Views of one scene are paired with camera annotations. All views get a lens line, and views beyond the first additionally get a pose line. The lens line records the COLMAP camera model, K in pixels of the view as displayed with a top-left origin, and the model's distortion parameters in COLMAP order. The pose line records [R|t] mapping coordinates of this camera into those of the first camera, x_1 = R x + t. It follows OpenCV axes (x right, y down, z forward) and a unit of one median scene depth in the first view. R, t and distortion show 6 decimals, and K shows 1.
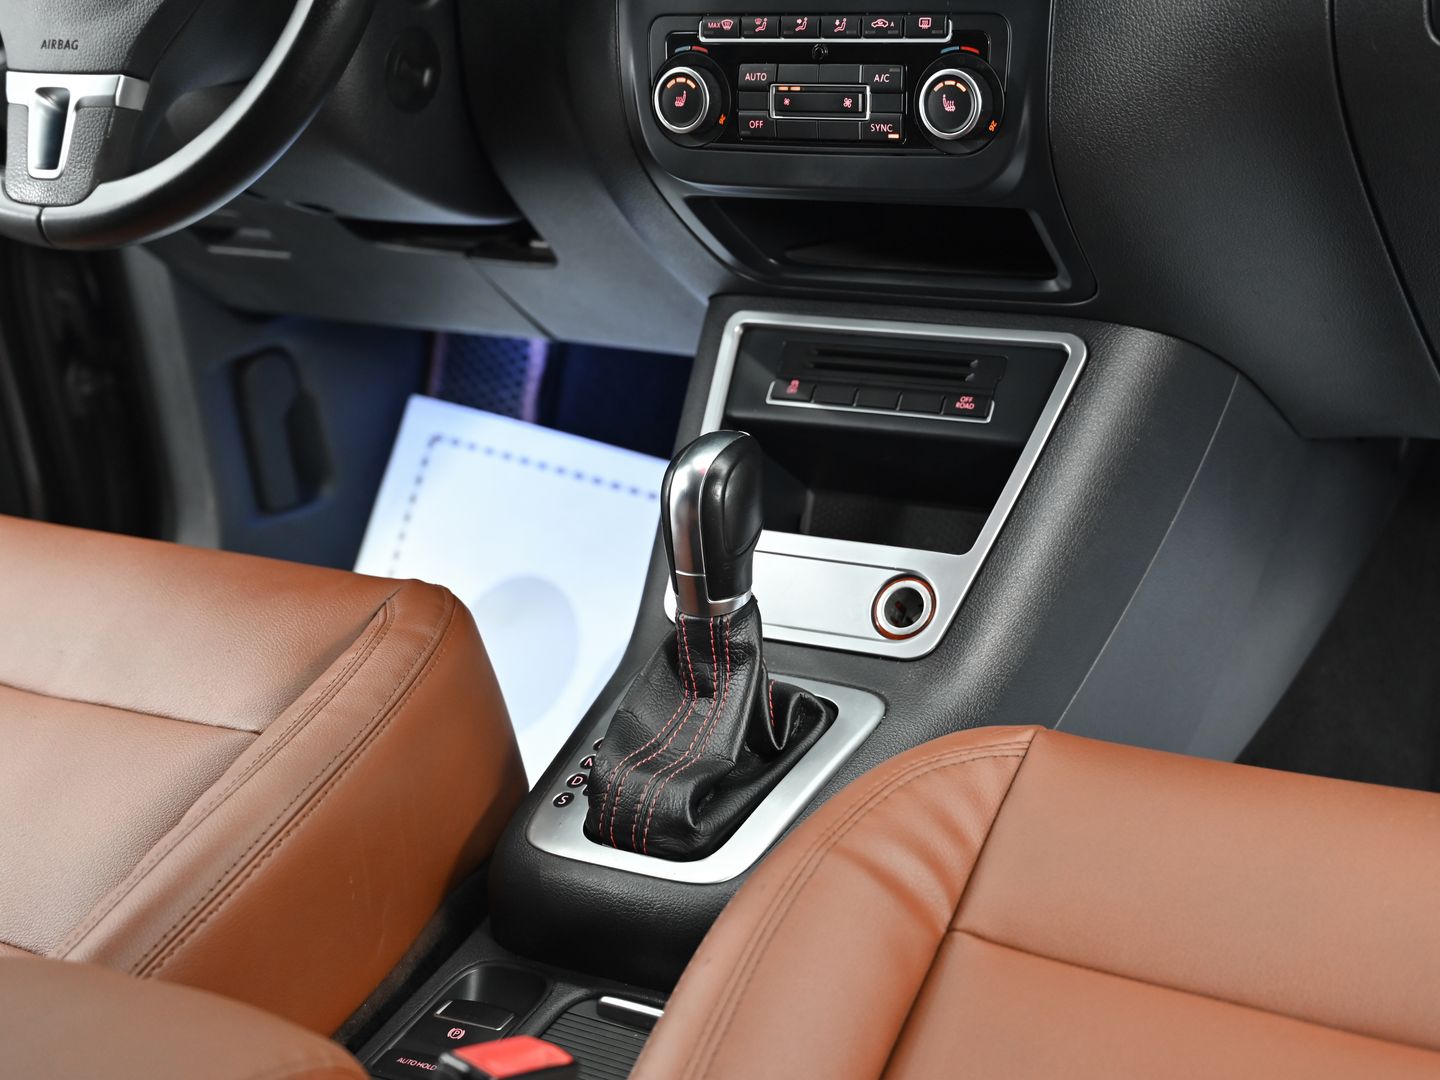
lens RADIAL K [[2445.0, 0, 730.0], [0, 2445.0, 543.6], [0, 0, 1]] dist [0.003311, 0.000000]
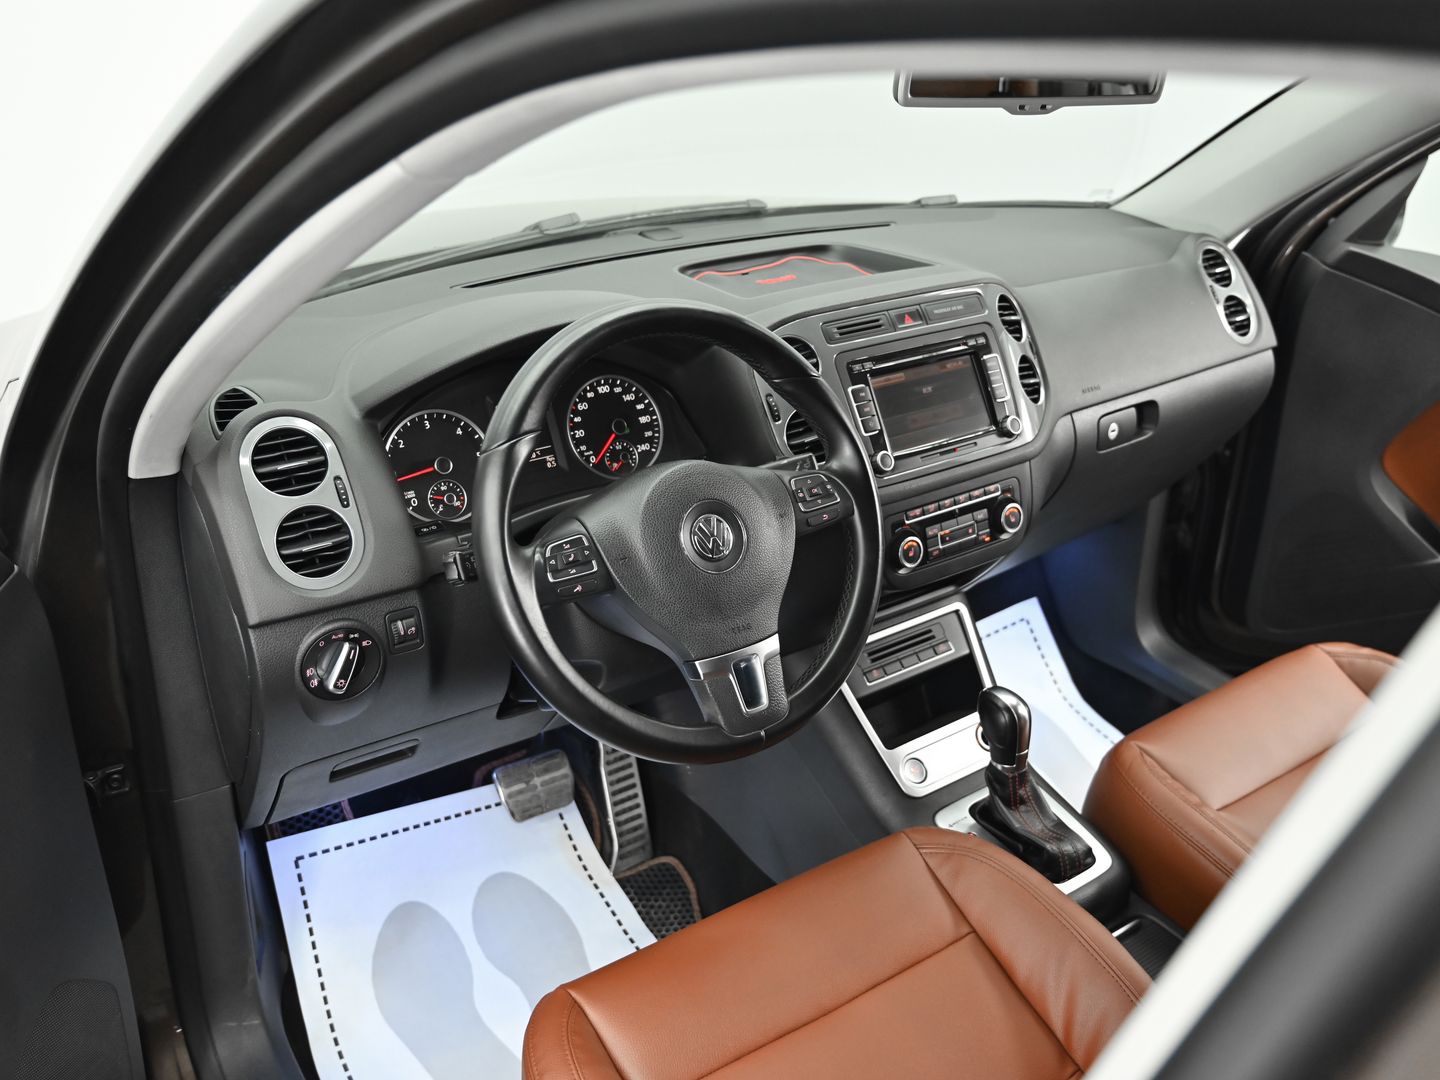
lens RADIAL K [[1274.0, 0, 719.4], [0, 1274.0, 534.2], [0, 0, 1]] dist [-0.014762, 0.017276]
pose [[0.397491, -0.258342, 0.880489, -1.037698], [0.326168, 0.936663, 0.127577, -0.389309], [-0.857680, 0.236476, 0.456578, 0.648765]]
